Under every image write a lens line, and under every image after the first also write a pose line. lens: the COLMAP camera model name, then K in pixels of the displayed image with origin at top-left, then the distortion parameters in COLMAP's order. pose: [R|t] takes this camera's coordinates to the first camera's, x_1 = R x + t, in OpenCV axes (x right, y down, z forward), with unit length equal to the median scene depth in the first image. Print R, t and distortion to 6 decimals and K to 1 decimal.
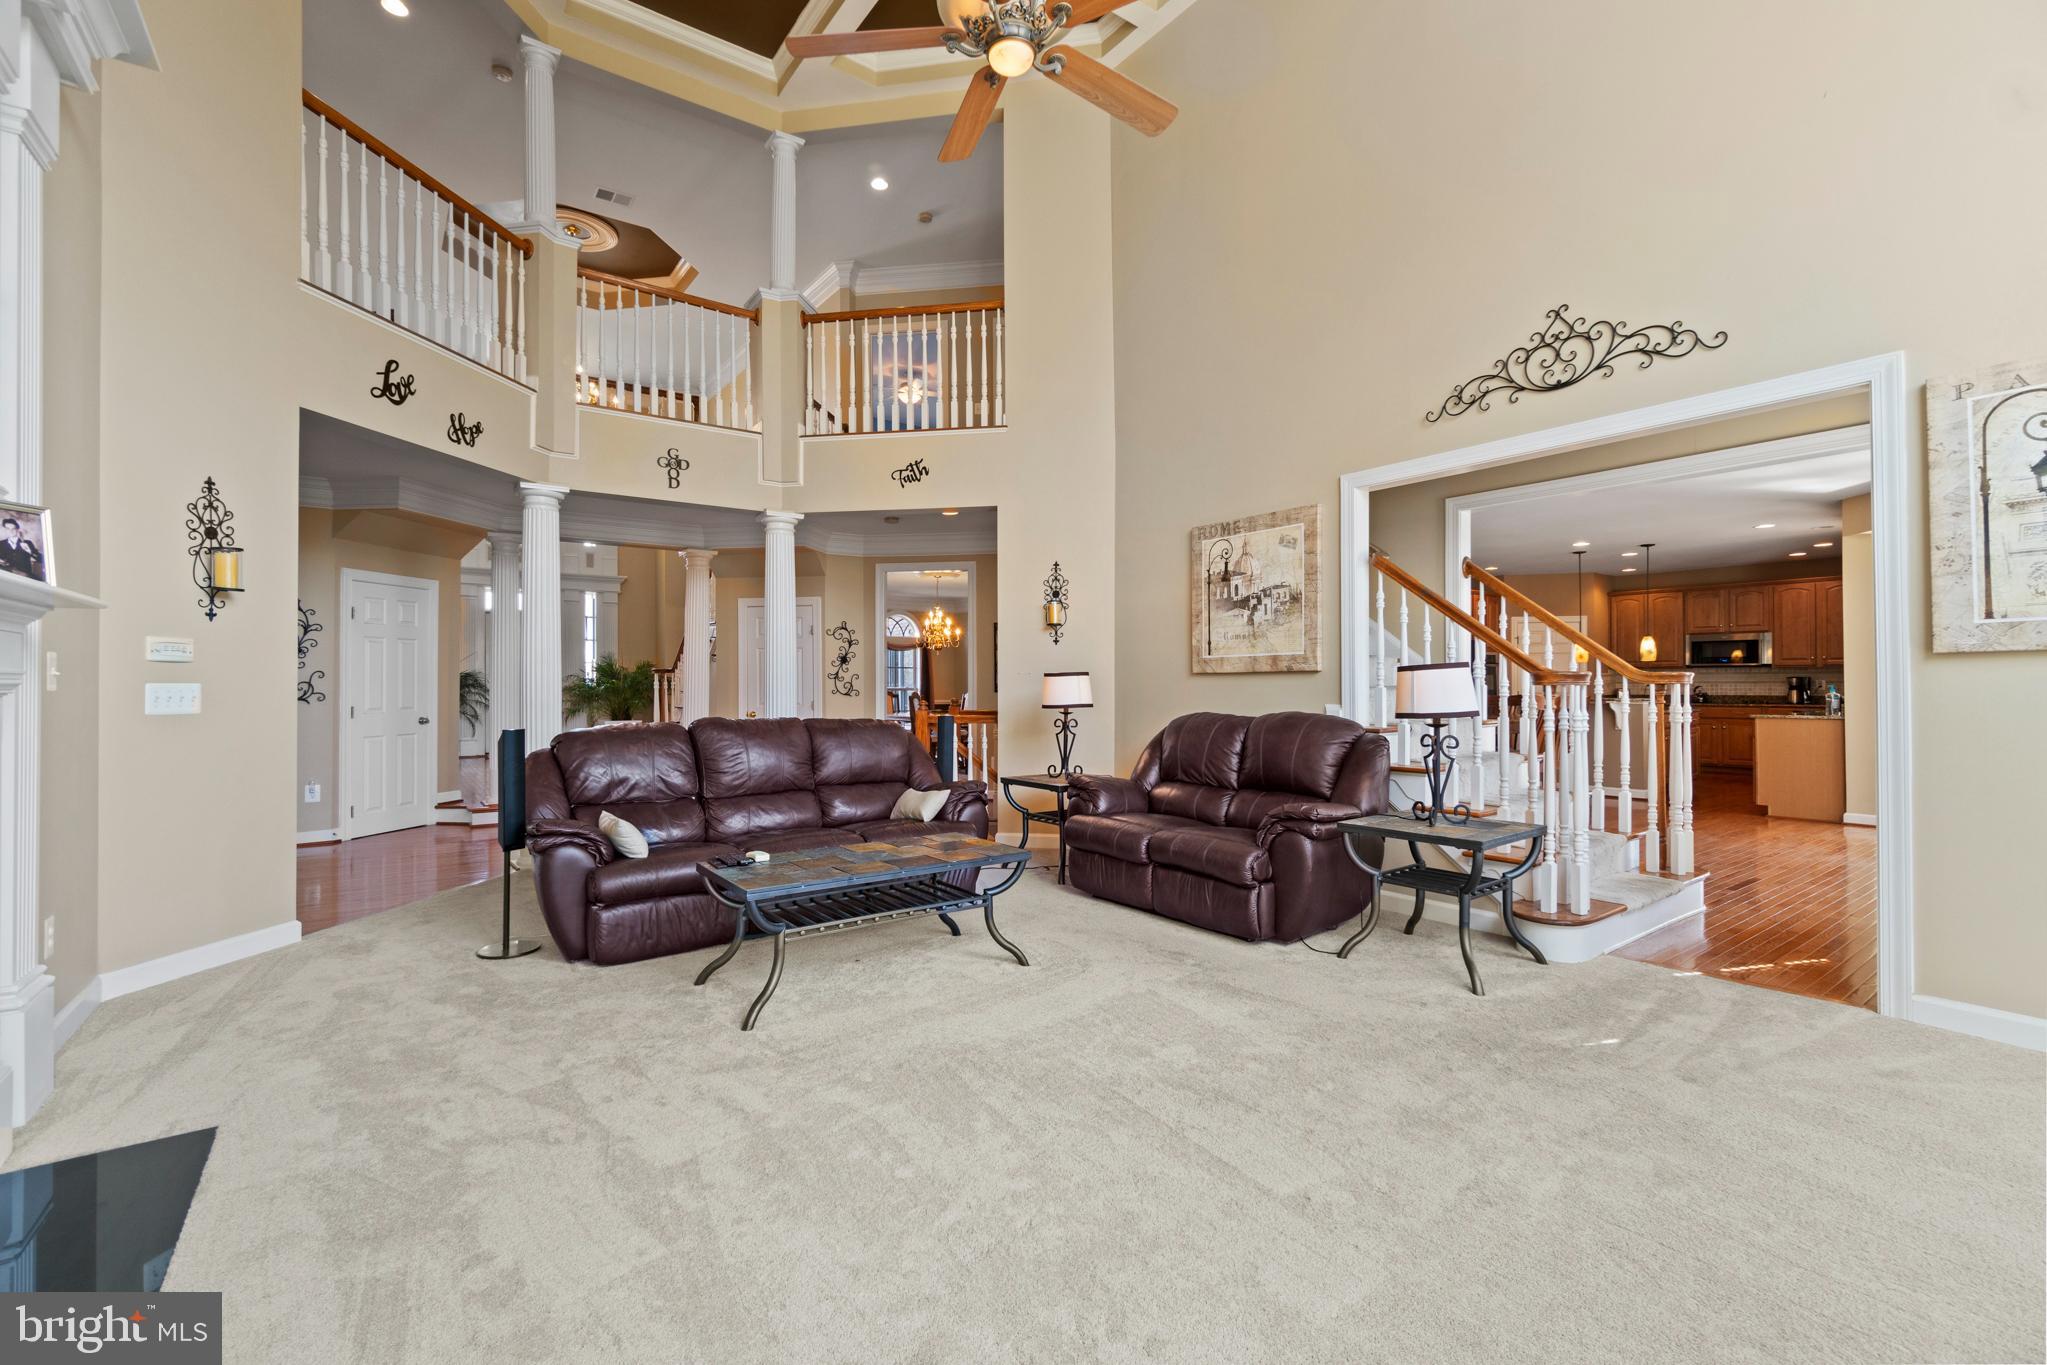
lens RADIAL K [[875.4, 0, 1023.5], [0, 875.4, 672.8], [0, 0, 1]] dist [-0.000553, 0.000013]
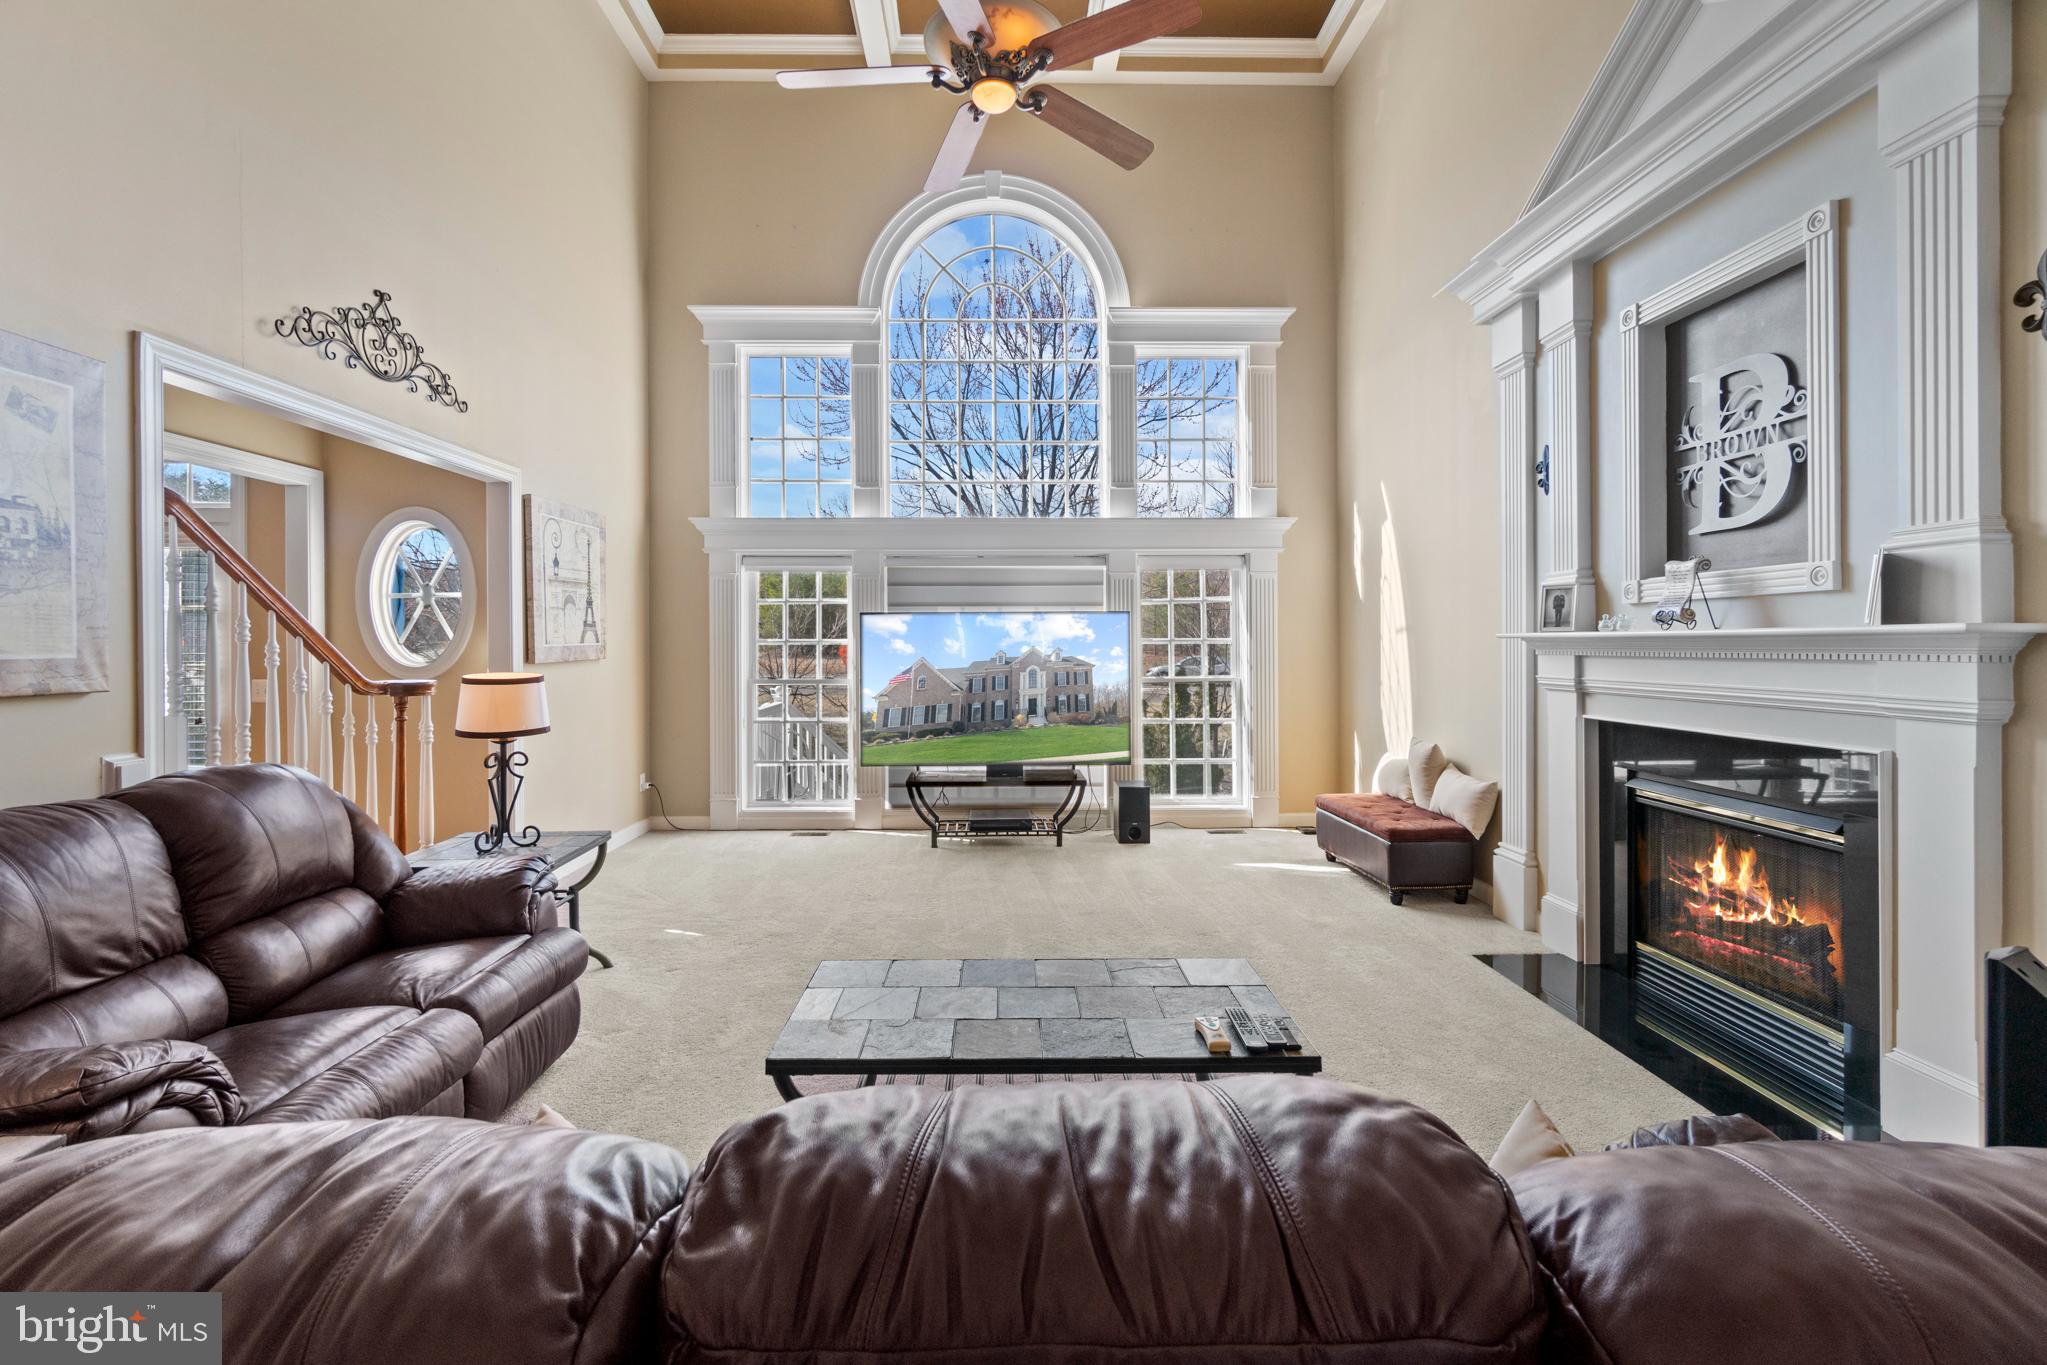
lens RADIAL K [[884.1, 0, 1018.3], [0, 884.1, 665.7], [0, 0, 1]] dist [-0.012933, 0.000060]
pose [[-0.817079, -0.009025, 0.576455, -0.475453], [-0.004700, 0.999949, 0.008993, -0.029783], [-0.576507, 0.004639, -0.817079, 1.356054]]
